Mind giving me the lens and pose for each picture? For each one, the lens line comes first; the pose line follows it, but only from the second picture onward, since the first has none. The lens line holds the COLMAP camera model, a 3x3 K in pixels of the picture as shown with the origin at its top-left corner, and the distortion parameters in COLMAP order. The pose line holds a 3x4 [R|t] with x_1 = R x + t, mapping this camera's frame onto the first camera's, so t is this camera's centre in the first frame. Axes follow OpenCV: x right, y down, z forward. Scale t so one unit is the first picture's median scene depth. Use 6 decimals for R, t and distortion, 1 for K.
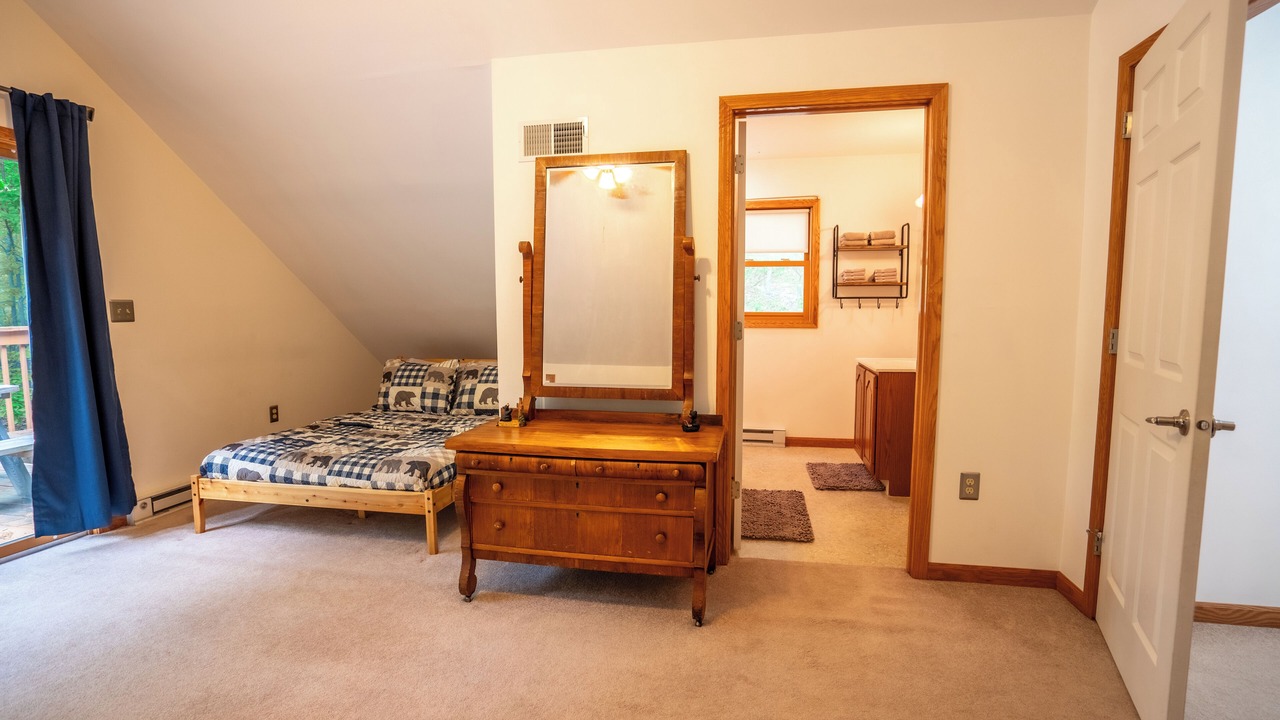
lens RADIAL K [[598.4, 0, 640.2], [0, 598.4, 363.7], [0, 0, 1]] dist [-0.030703, 0.000134]
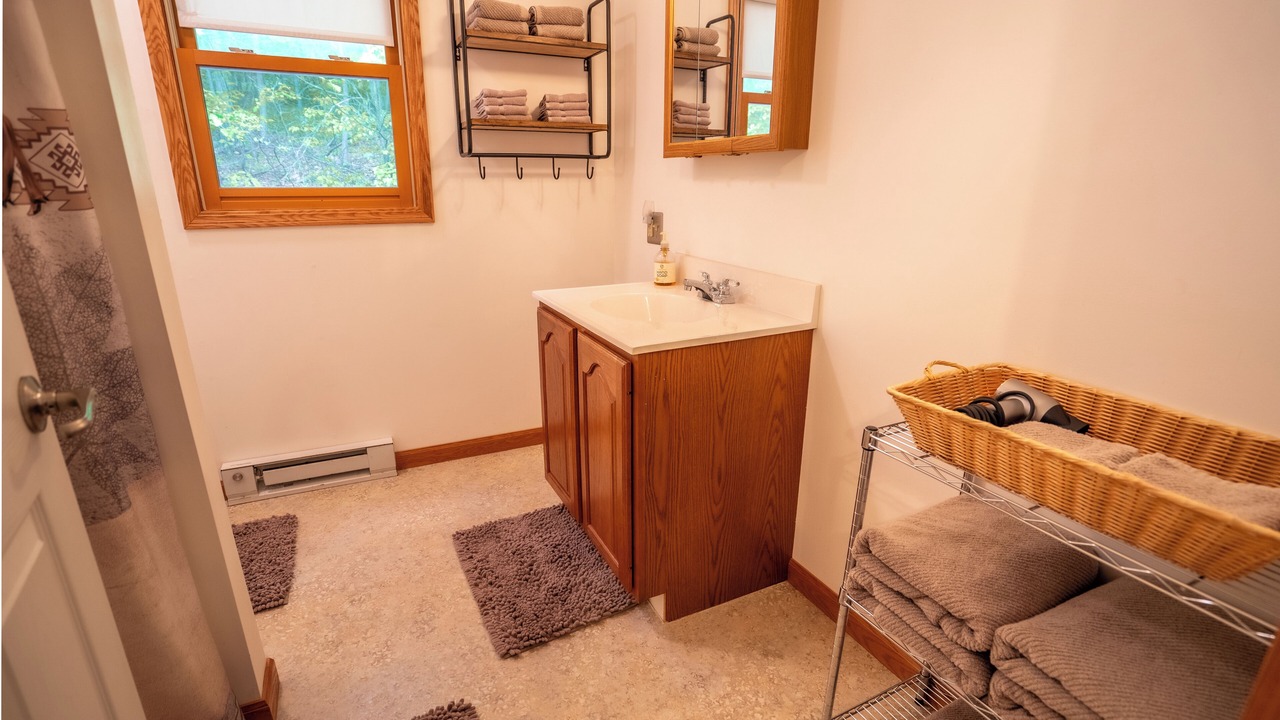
lens RADIAL K [[598.4, 0, 633.7], [0, 598.4, 364.4], [0, 0, 1]] dist [-0.030703, 0.000134]
pose [[0.799476, -0.168916, 0.576459, 0.137461], [0.044426, 0.973648, 0.223687, -0.049716], [-0.599052, -0.153223, 0.785913, 0.535453]]
